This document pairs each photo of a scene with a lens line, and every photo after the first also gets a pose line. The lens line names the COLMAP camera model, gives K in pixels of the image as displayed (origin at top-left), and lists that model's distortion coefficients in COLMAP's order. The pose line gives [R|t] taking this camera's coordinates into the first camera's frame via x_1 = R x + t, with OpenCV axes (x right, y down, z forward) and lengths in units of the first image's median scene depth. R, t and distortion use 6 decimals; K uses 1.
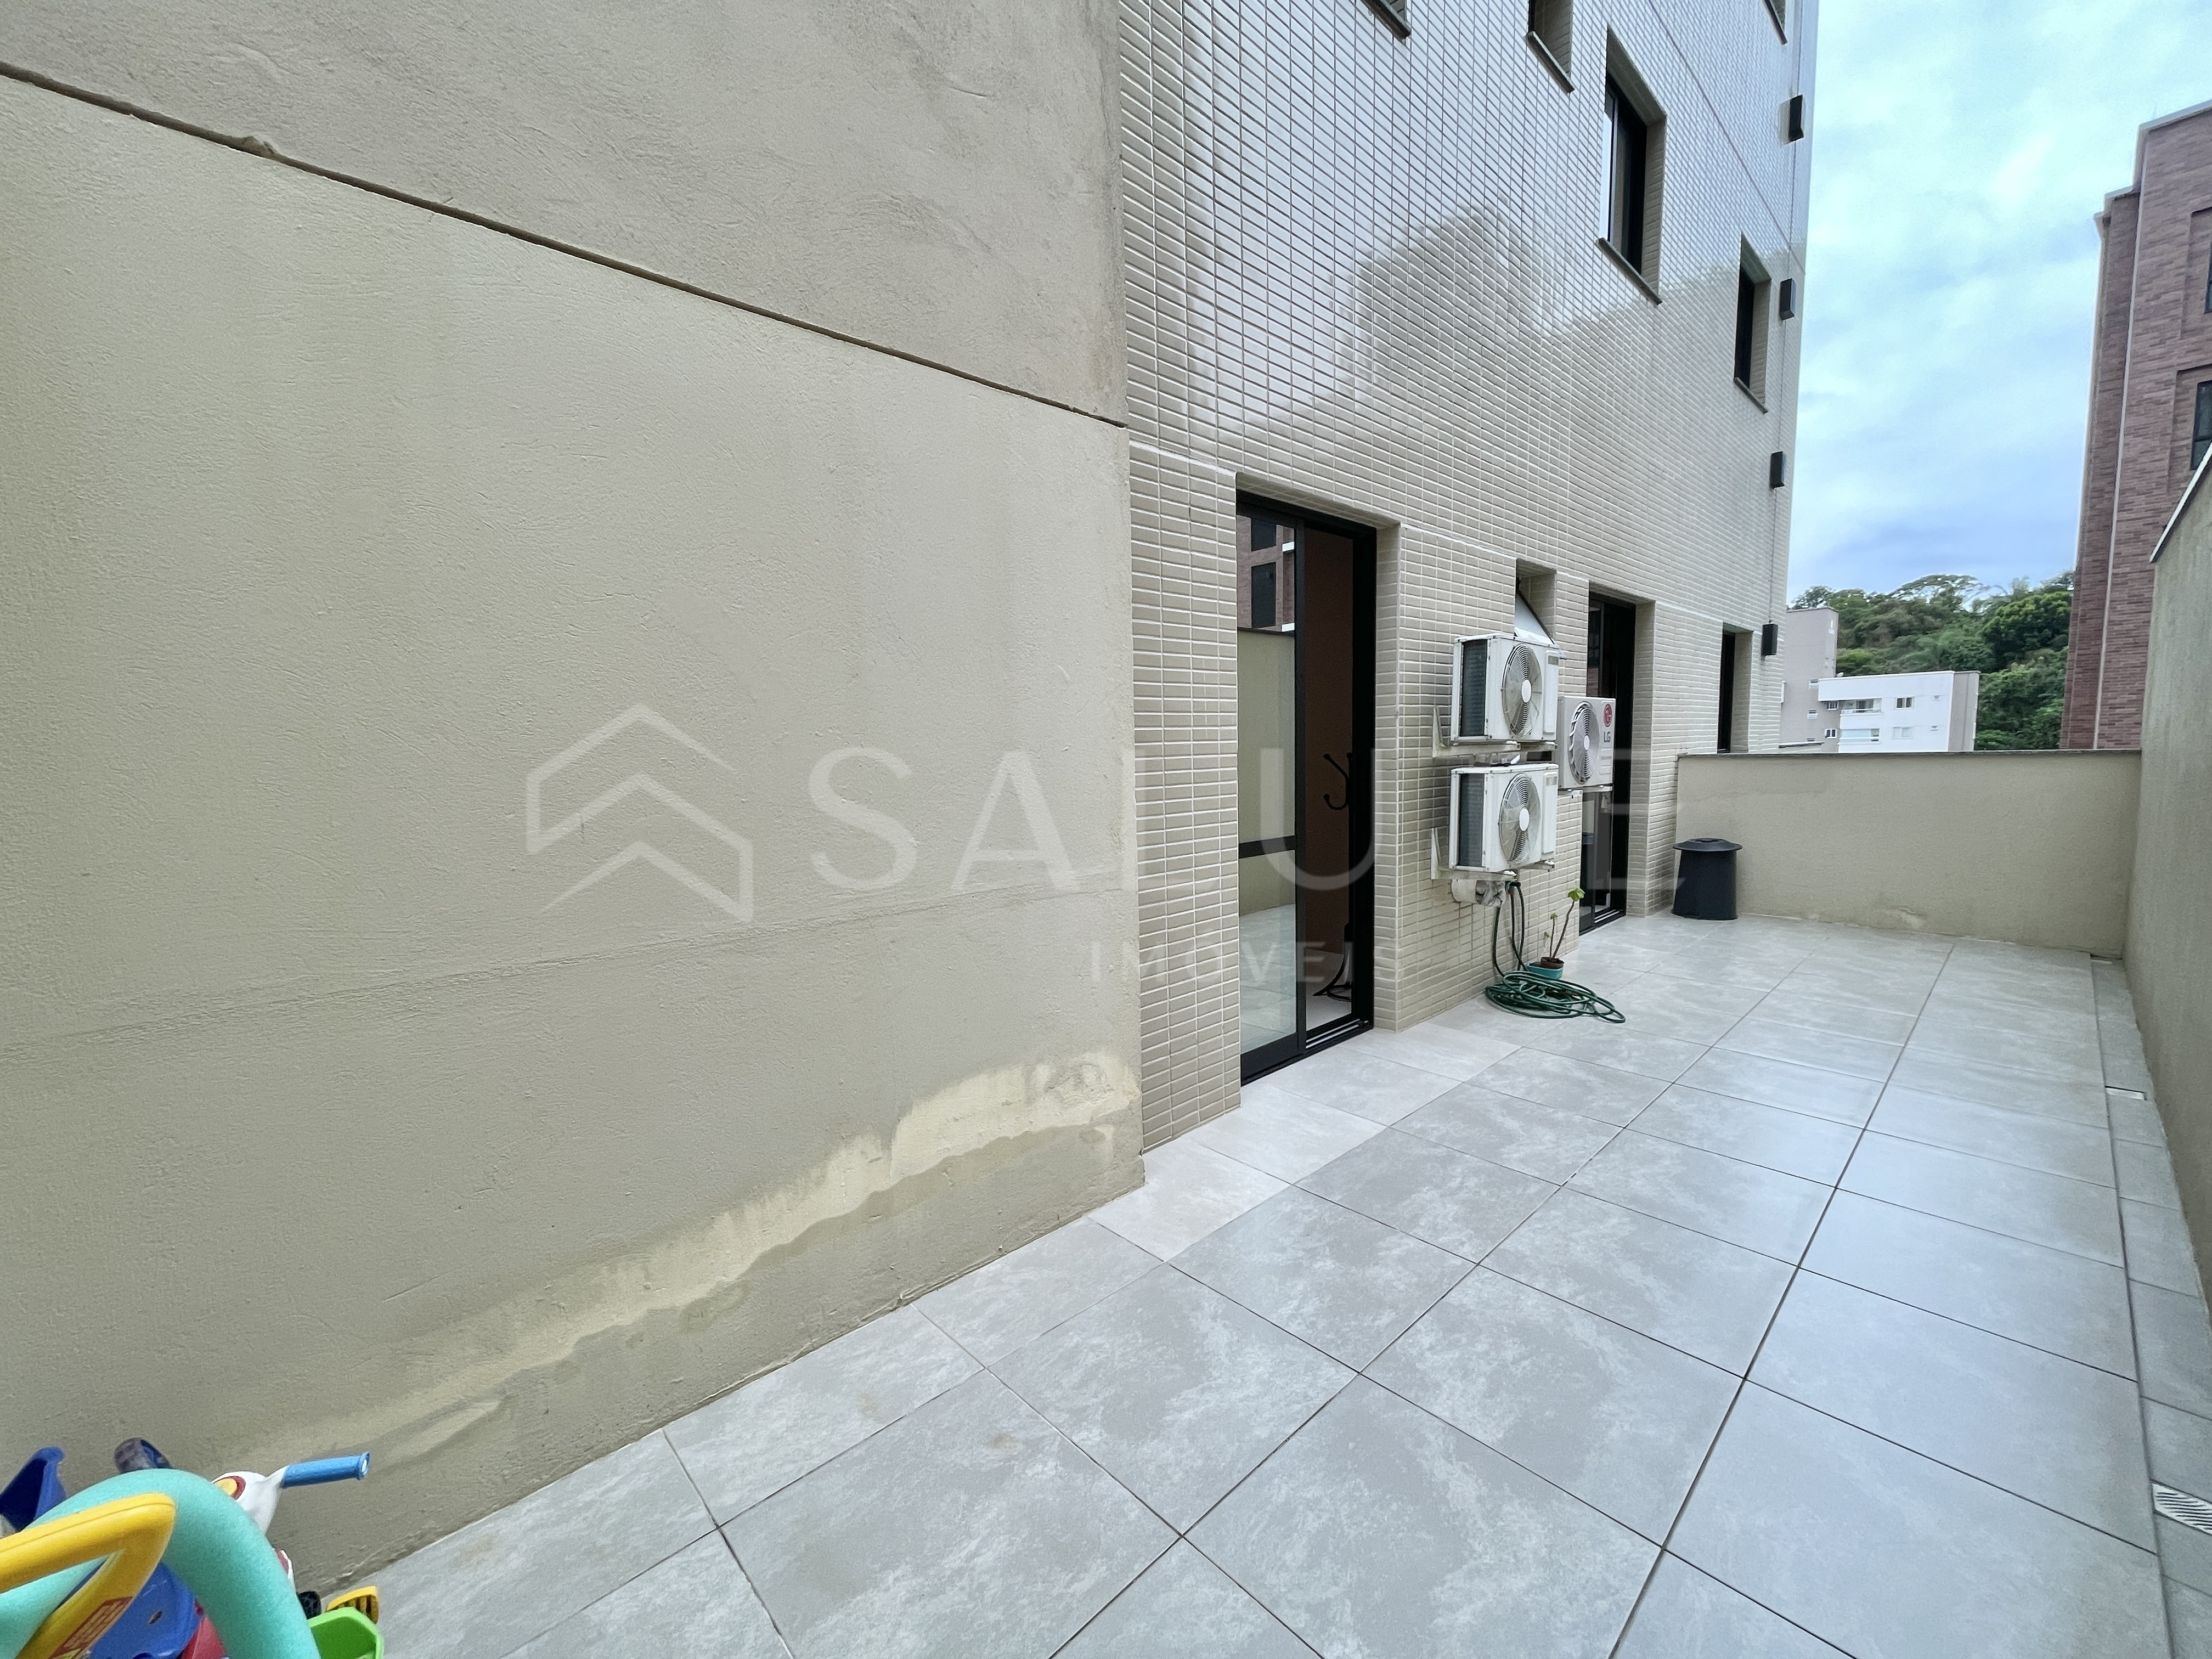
lens RADIAL K [[889.6, 0, 1097.7], [0, 889.6, 827.5], [0, 0, 1]] dist [-0.002421, -0.001131]
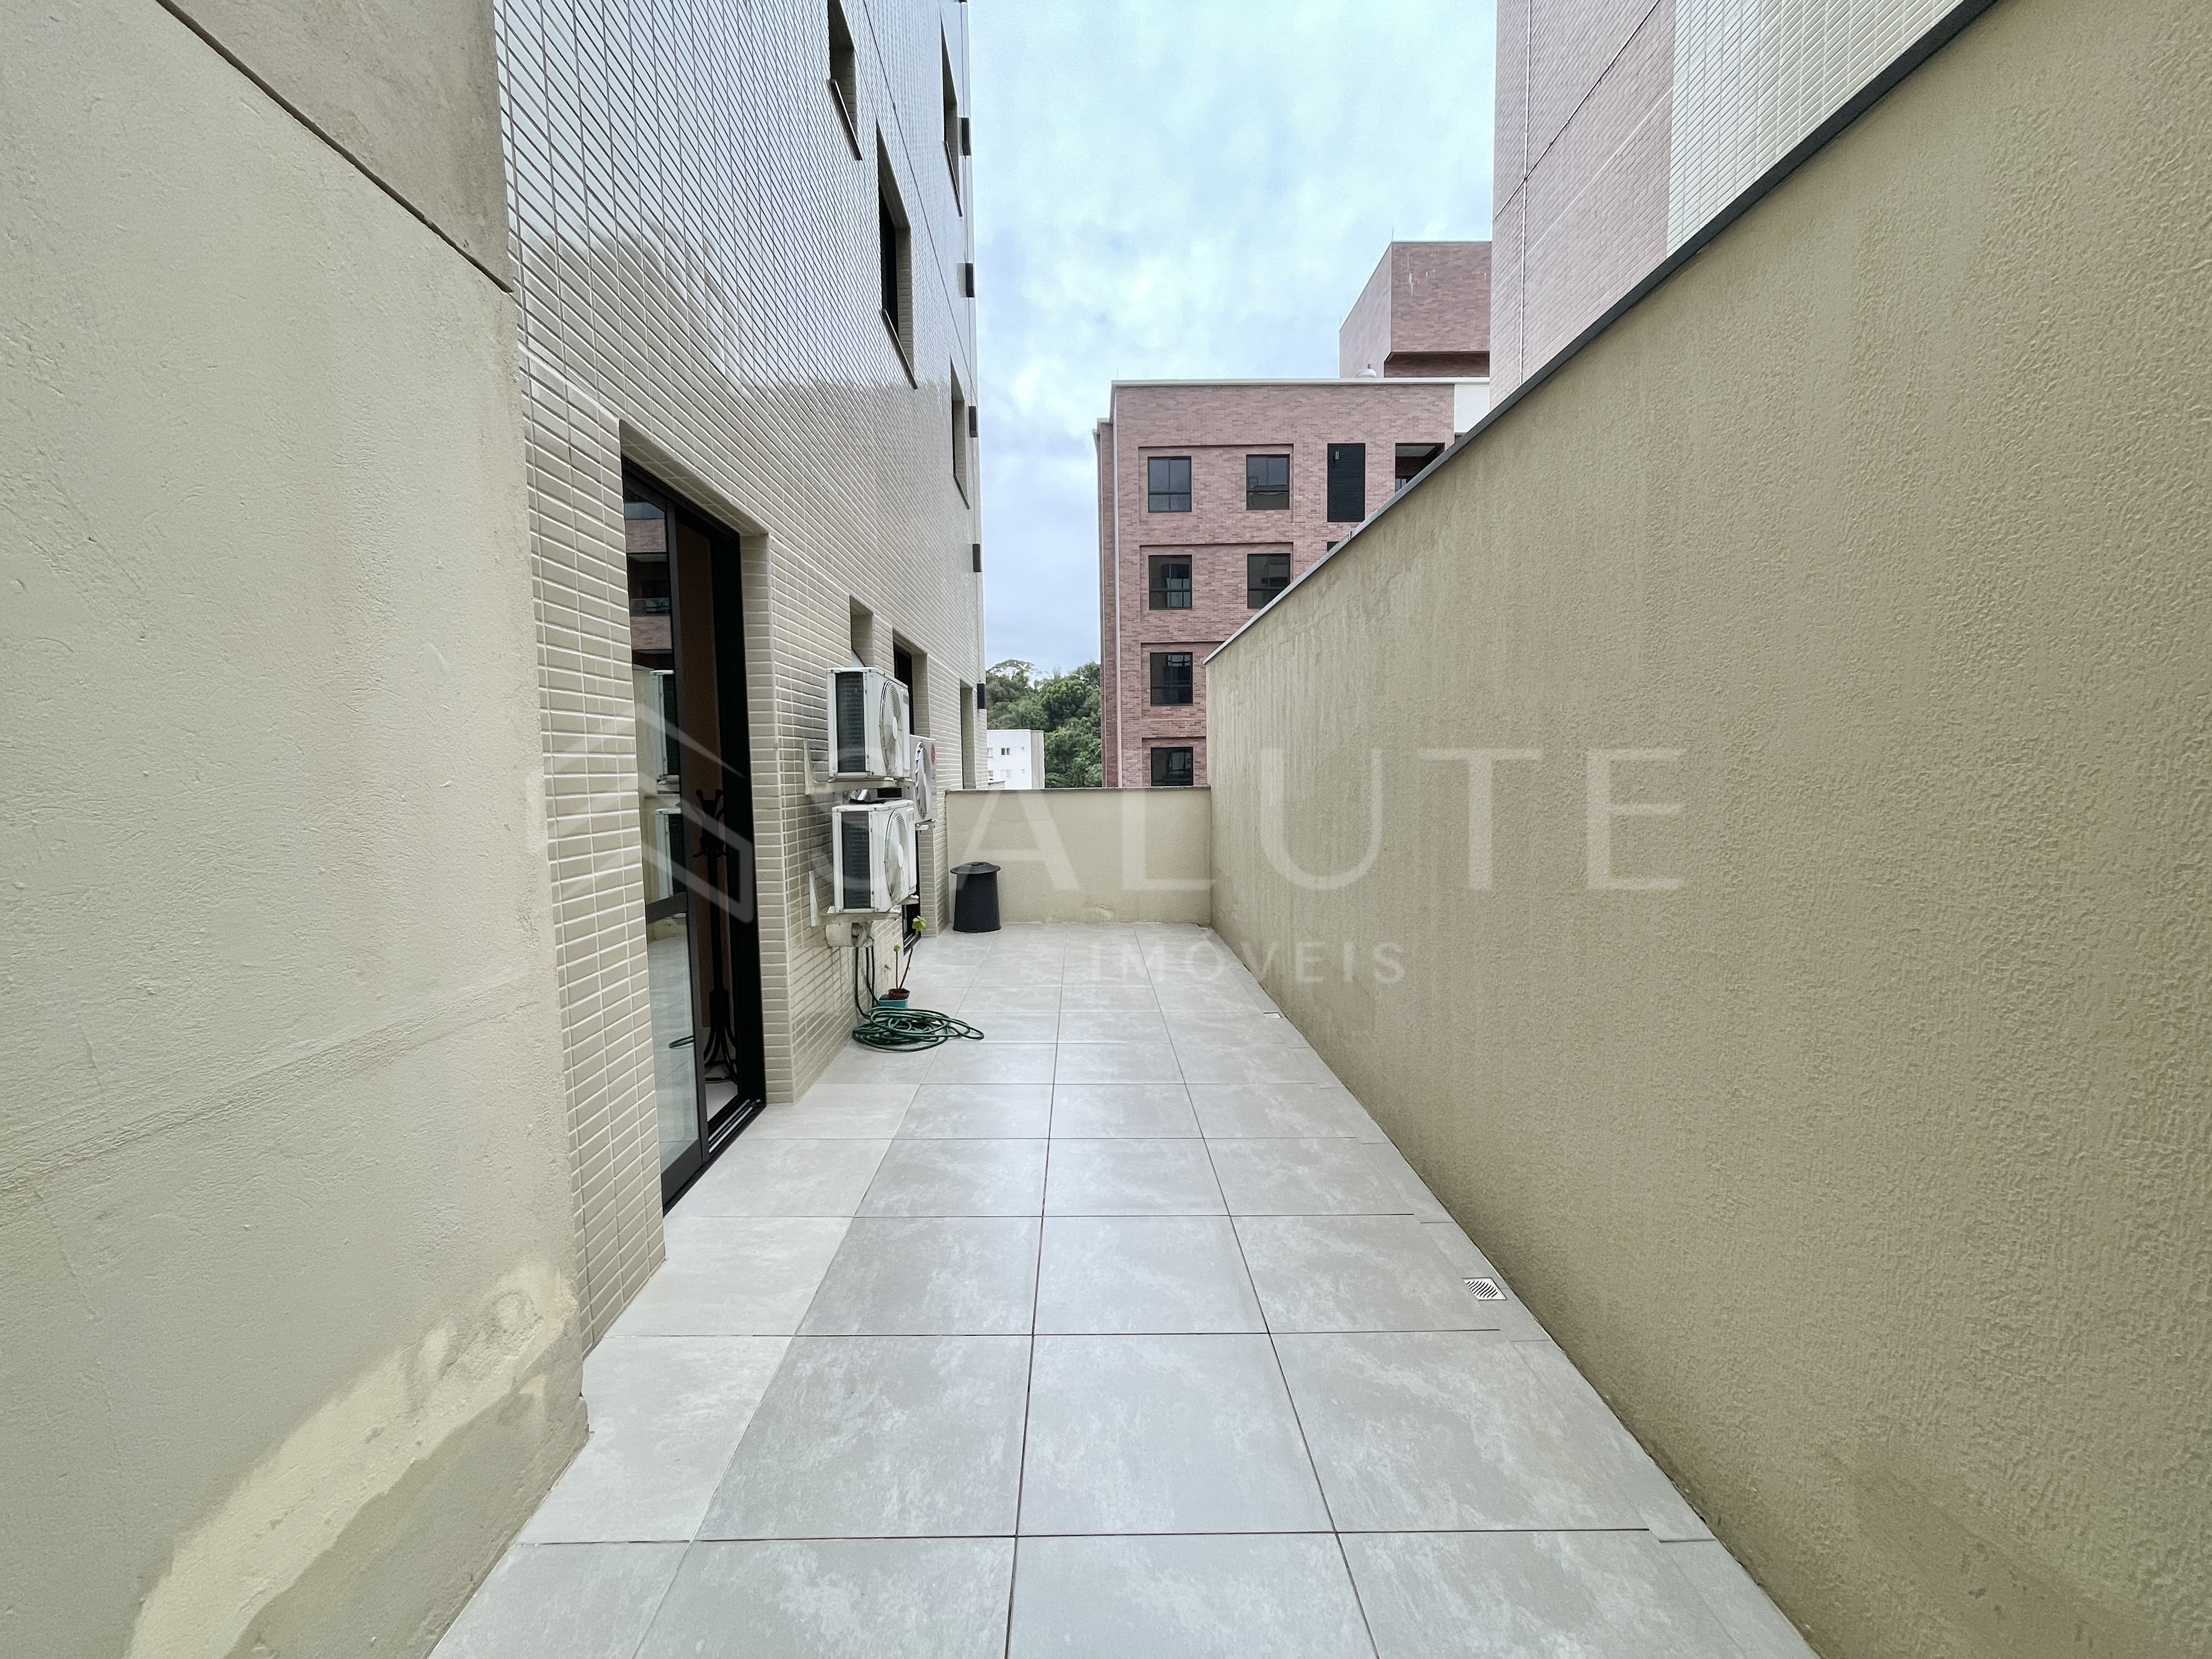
lens RADIAL K [[889.6, 0, 1102.1], [0, 889.6, 831.9], [0, 0, 1]] dist [-0.002421, -0.001131]
pose [[0.663376, -0.039041, 0.747267, -0.112425], [0.066944, 0.997730, -0.007302, -0.013268], [-0.745286, 0.054869, 0.664484, 0.163470]]
